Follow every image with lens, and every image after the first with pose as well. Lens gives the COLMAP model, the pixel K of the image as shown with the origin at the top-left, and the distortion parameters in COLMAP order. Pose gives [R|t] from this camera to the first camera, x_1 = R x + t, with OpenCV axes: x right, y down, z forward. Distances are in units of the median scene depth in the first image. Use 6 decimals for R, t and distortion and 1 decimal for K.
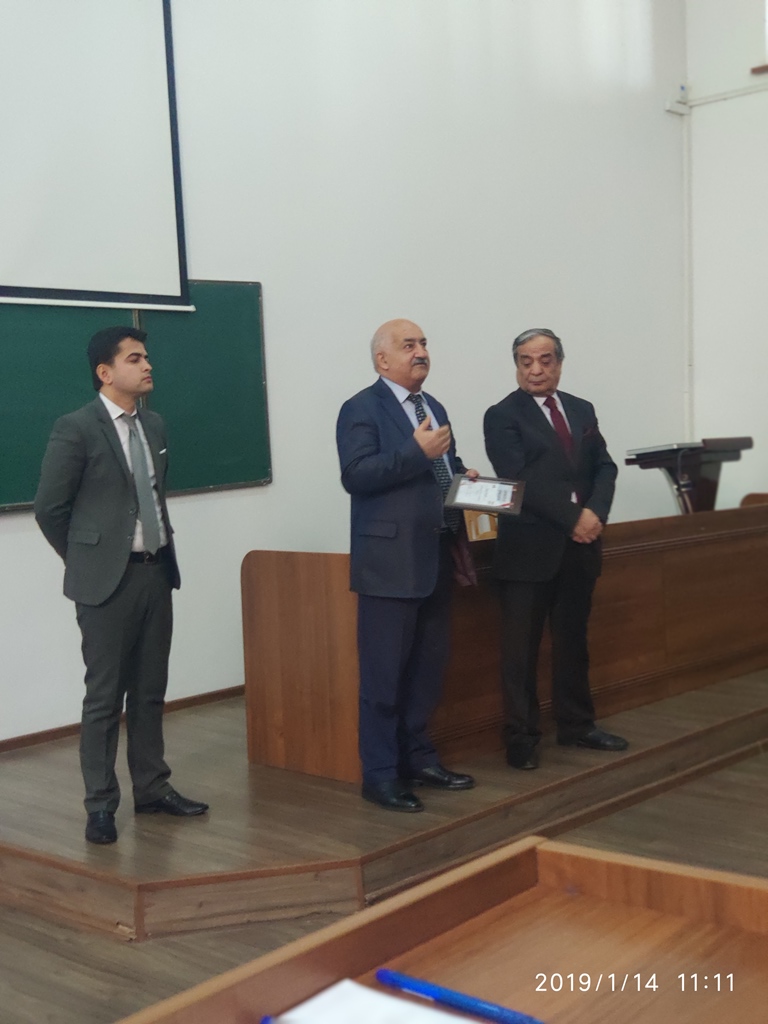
lens RADIAL K [[1311.8, 0, 384.0], [0, 1311.8, 512.0], [0, 0, 1]] dist [0.118498, 0.023400]
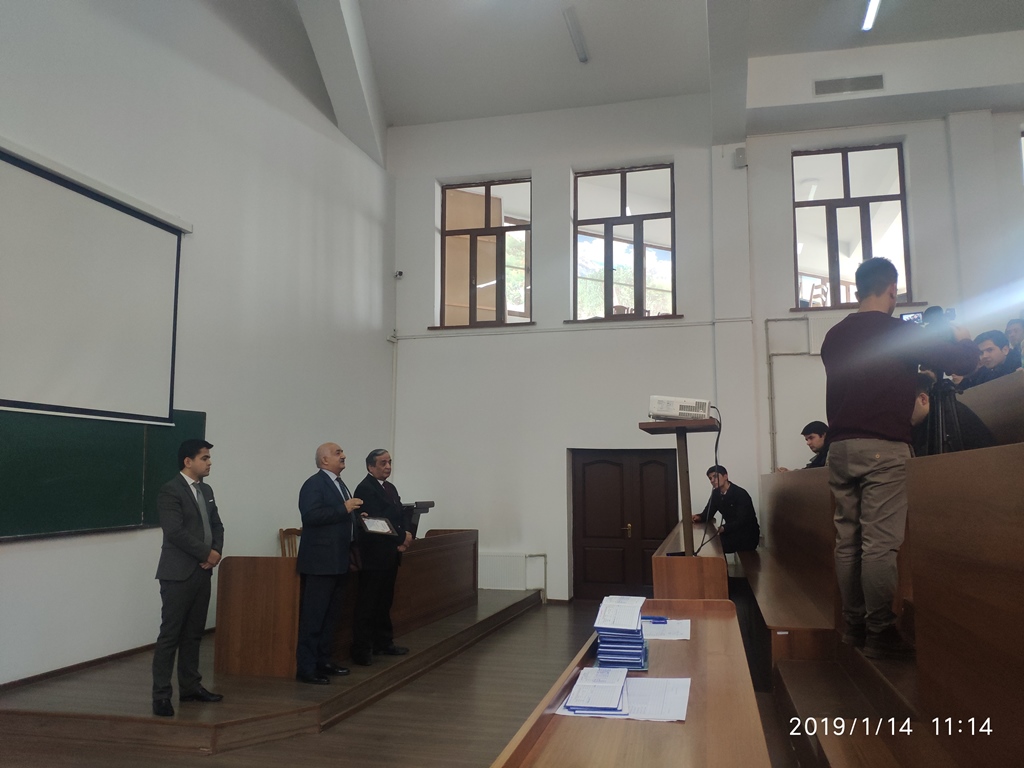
lens RADIAL K [[765.3, 0, 512.0], [0, 765.3, 384.0], [0, 0, 1]] dist [0.009430, -0.002122]
pose [[0.897644, 0.088488, 0.431748, -0.260821], [0.002962, 0.978403, -0.206685, 0.018514], [-0.440712, 0.186808, 0.877995, -0.229135]]
